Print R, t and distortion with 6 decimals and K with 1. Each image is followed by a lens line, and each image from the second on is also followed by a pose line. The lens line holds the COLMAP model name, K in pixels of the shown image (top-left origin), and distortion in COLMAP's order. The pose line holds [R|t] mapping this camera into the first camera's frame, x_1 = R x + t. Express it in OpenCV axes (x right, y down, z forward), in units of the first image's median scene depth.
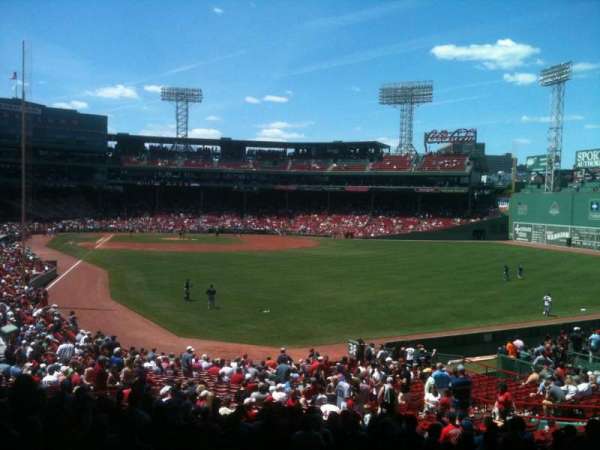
lens RADIAL K [[631.3, 0, 300.0], [0, 631.3, 225.0], [0, 0, 1]] dist [0.148090, -0.418960]
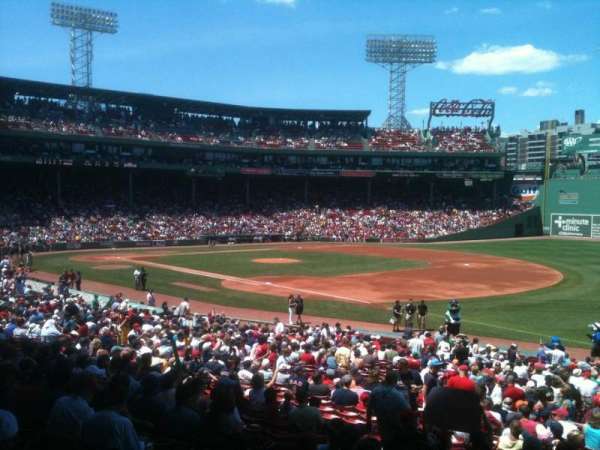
lens RADIAL K [[633.9, 0, 297.2], [0, 633.9, 231.5], [0, 0, 1]] dist [0.158523, -0.428746]
pose [[0.877378, -0.038040, 0.478289, -0.321173], [0.025447, 0.999138, 0.032785, -0.015284], [-0.479124, -0.016594, 0.877590, 0.370701]]
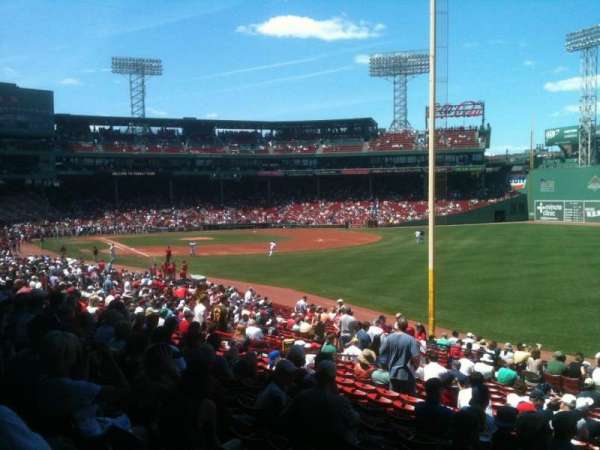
lens RADIAL K [[634.3, 0, 303.8], [0, 634.3, 209.3], [0, 0, 1]] dist [0.147616, -0.448281]
pose [[0.974660, -0.047458, 0.218600, -0.171761], [0.050392, 0.998699, -0.007862, -0.001171], [-0.217942, 0.018679, 0.975783, 0.149382]]
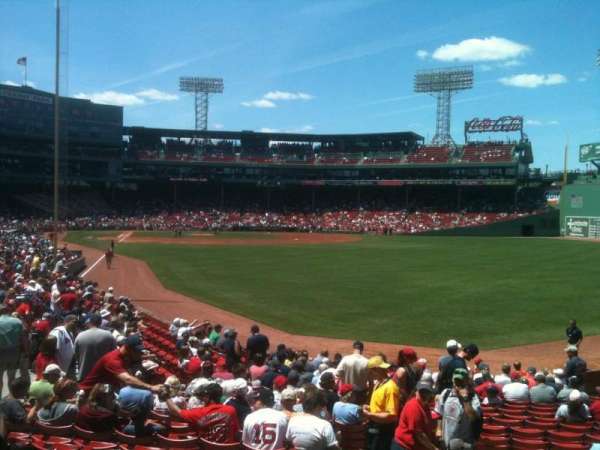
lens RADIAL K [[631.3, 0, 300.0], [0, 631.3, 225.0], [0, 0, 1]] dist [0.148090, -0.418960]
pose [[0.999962, -0.006938, -0.005320, -0.038017], [0.006876, 0.999908, -0.011721, 0.014302], [0.005400, 0.011684, 0.999917, 0.069599]]
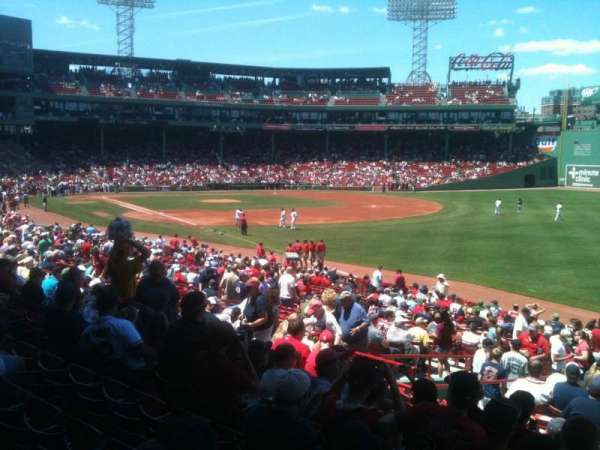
lens RADIAL K [[631.3, 0, 300.0], [0, 631.3, 225.0], [0, 0, 1]] dist [0.148090, -0.418960]
pose [[0.956971, -0.048592, 0.286087, -0.223443], [0.025283, 0.996093, 0.084614, -0.004976], [-0.289080, -0.073740, 0.954461, 0.251114]]
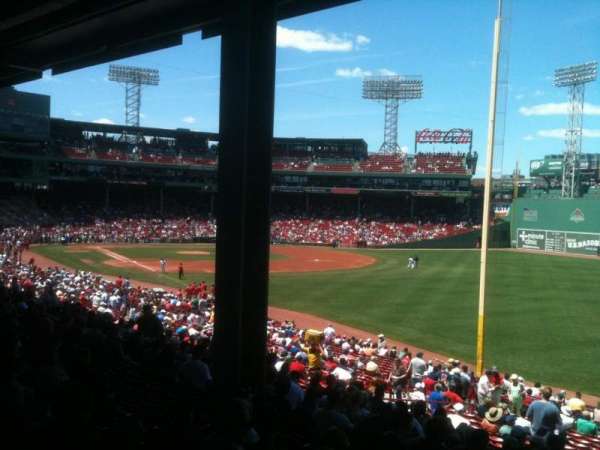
lens RADIAL K [[634.3, 0, 303.8], [0, 634.3, 209.3], [0, 0, 1]] dist [0.147616, -0.448281]
pose [[0.965346, 0.005293, 0.260918, -0.196290], [0.000870, 0.999723, -0.023500, -0.009690], [-0.260971, 0.022913, 0.965075, 0.143174]]
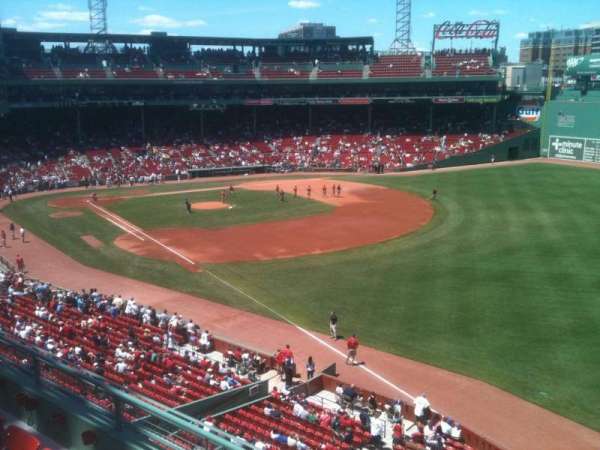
lens RADIAL K [[631.3, 0, 300.0], [0, 631.3, 225.0], [0, 0, 1]] dist [0.148090, -0.418960]
pose [[0.943756, -0.105179, 0.313468, -0.229966], [0.046189, 0.980697, 0.189998, -0.057642], [-0.327401, -0.164833, 0.930397, 0.262198]]
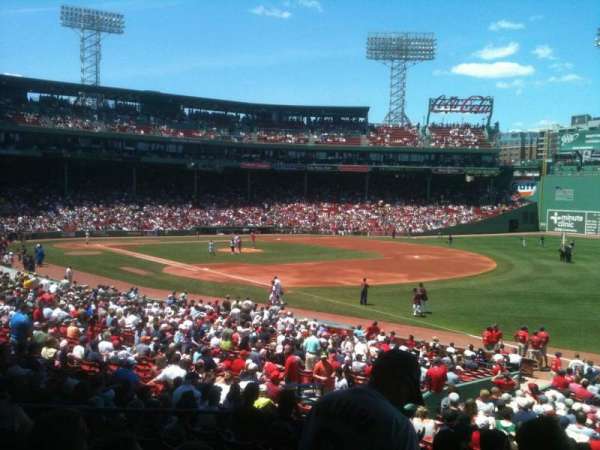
lens RADIAL K [[633.9, 0, 297.2], [0, 633.9, 231.5], [0, 0, 1]] dist [0.158523, -0.428746]
pose [[0.905874, -0.031298, 0.422389, -0.289999], [0.014704, 0.998989, 0.042487, -0.014569], [-0.423292, -0.032276, 0.905418, 0.325062]]
